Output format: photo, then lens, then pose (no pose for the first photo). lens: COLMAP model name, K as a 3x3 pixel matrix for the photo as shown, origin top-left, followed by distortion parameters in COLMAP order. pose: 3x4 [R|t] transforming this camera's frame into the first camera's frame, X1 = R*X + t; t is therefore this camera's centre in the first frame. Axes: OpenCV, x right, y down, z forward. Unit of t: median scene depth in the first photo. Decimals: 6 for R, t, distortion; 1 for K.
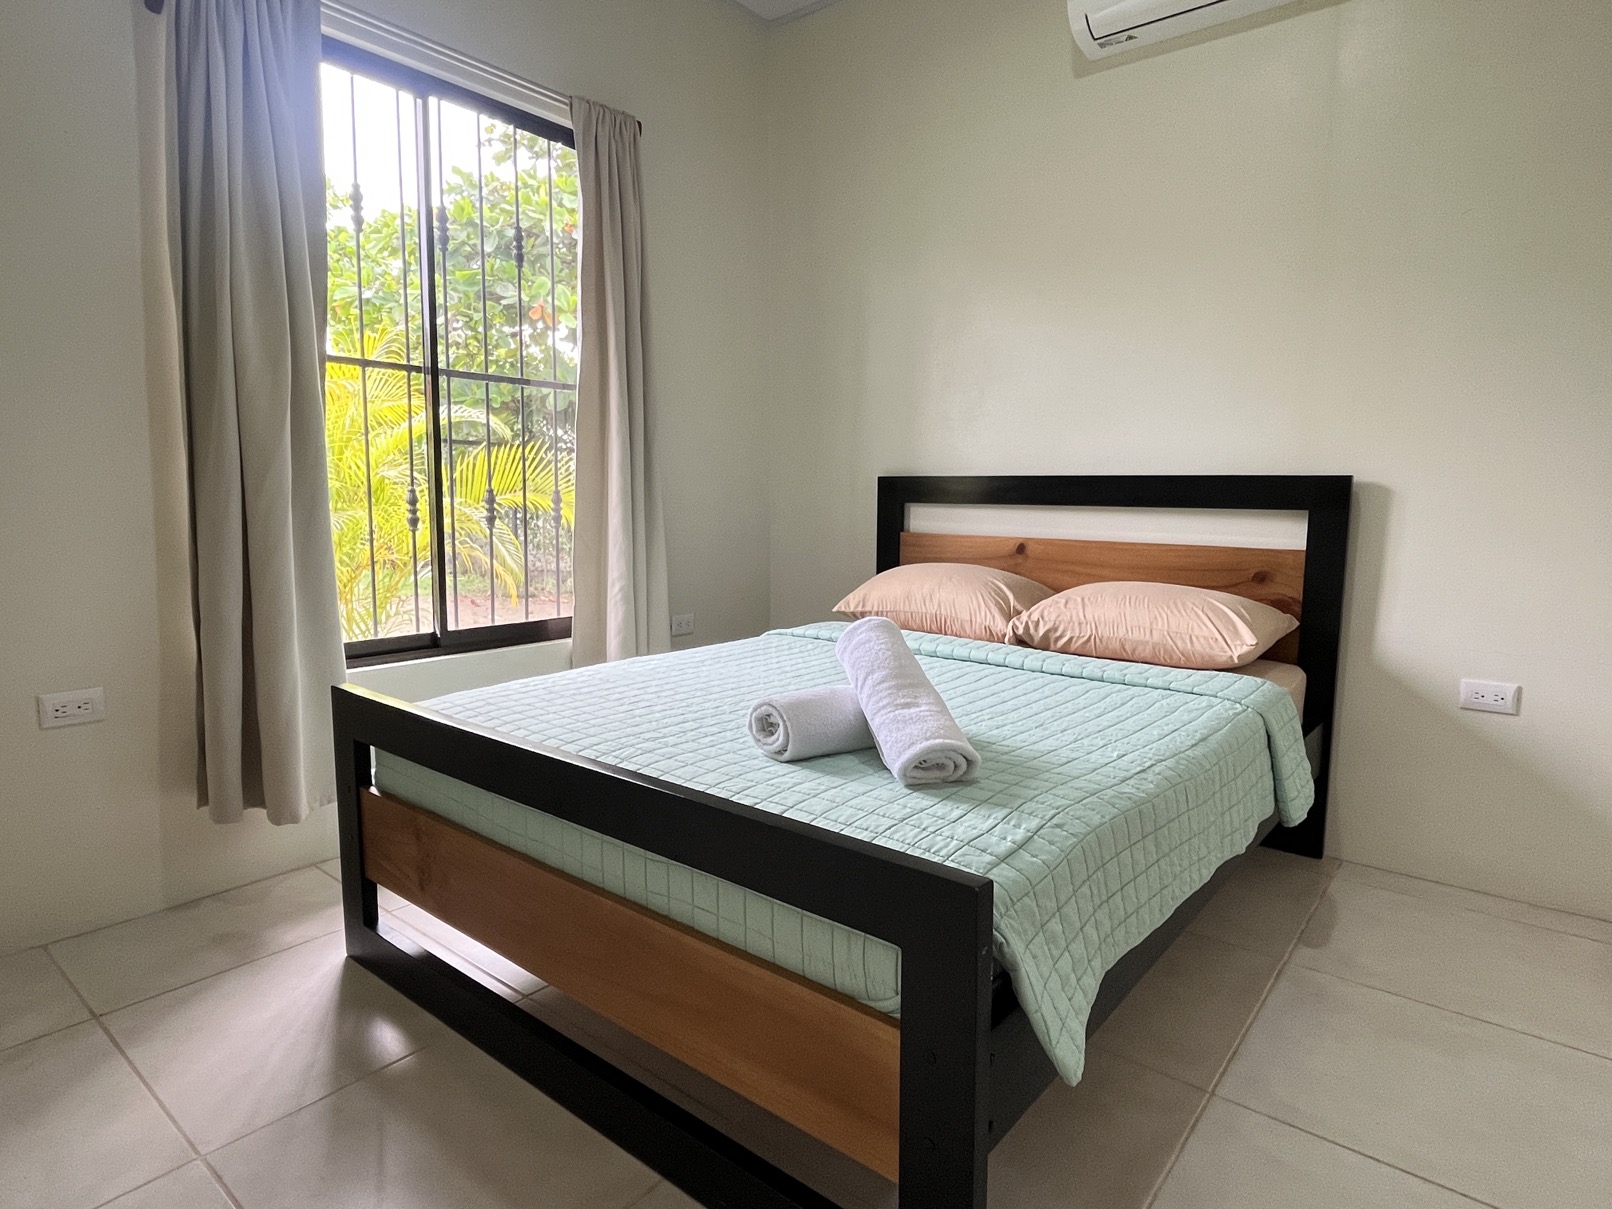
lens RADIAL K [[887.7, 0, 797.9], [0, 887.7, 598.6], [0, 0, 1]] dist [-0.005056, 0.000348]
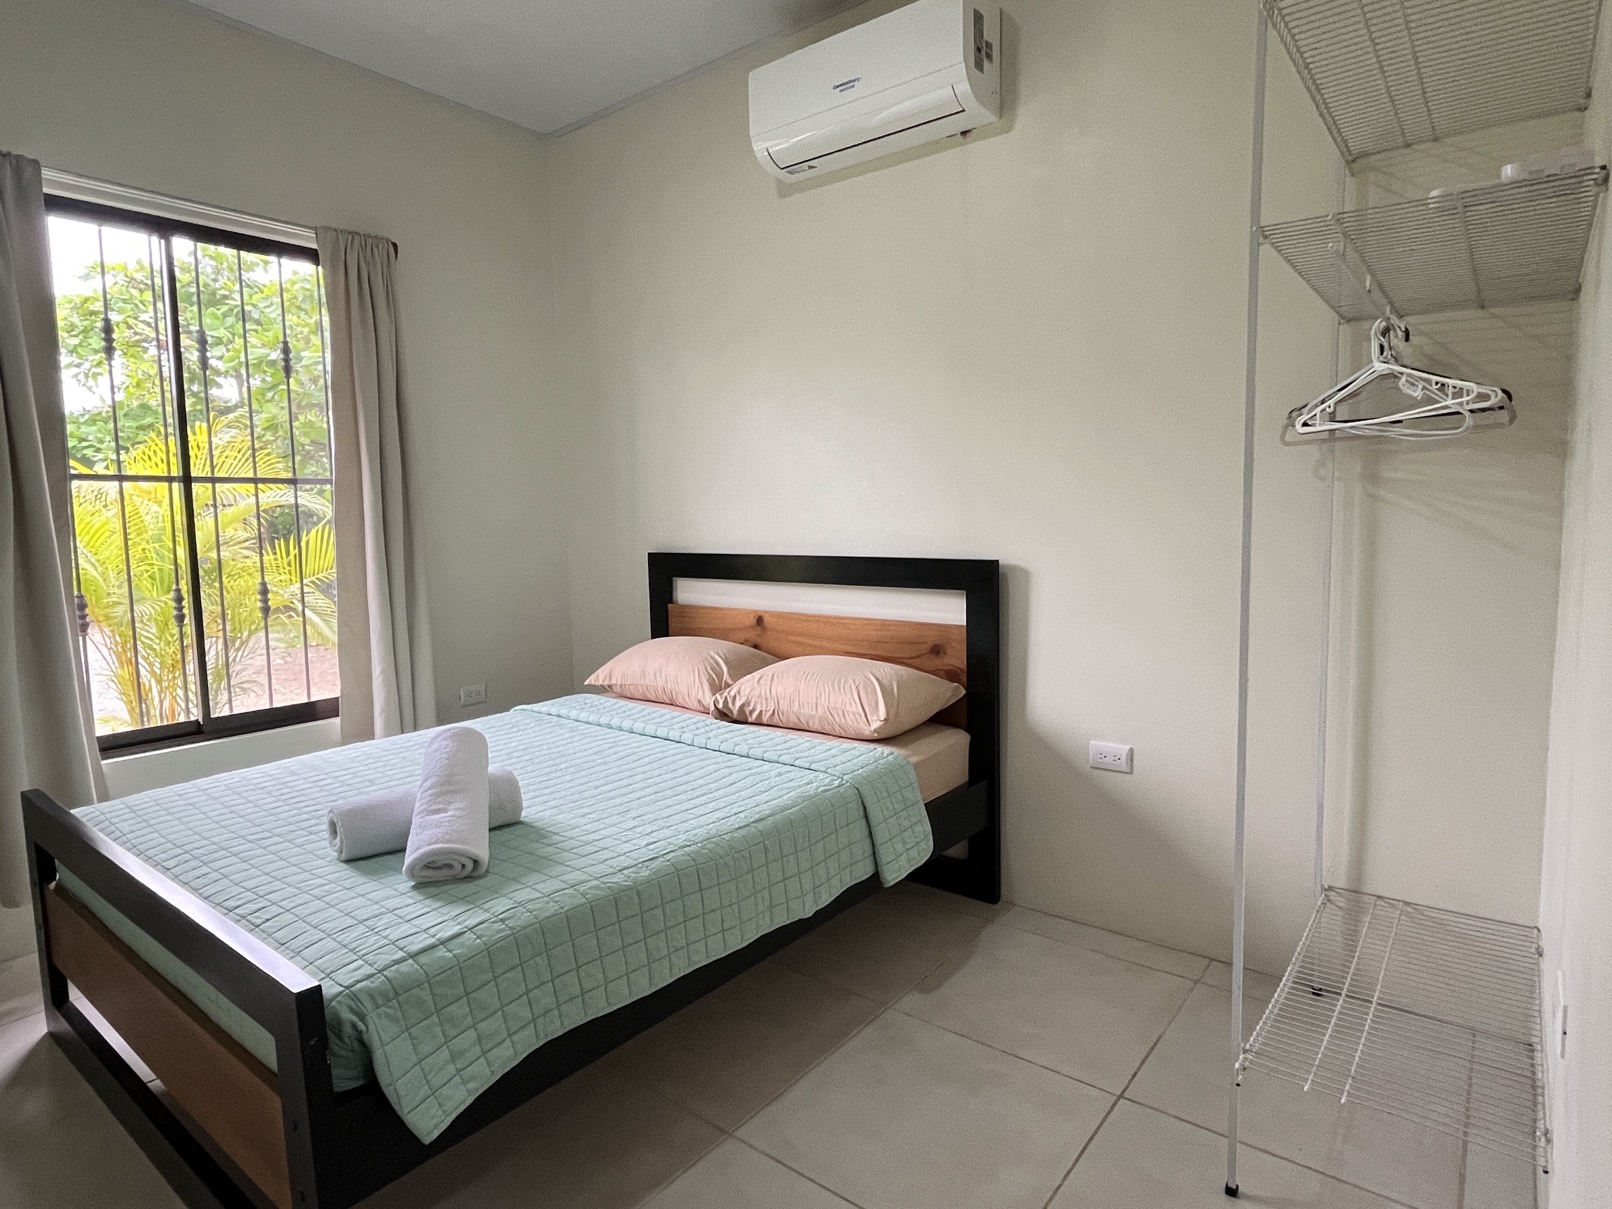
lens RADIAL K [[887.7, 0, 805.3], [0, 887.7, 598.8], [0, 0, 1]] dist [-0.005056, 0.000348]
pose [[0.999369, -0.030375, 0.018424, 0.340868], [0.030774, 0.999289, -0.021773, -0.068583], [-0.017749, 0.022326, 0.999593, -0.106328]]
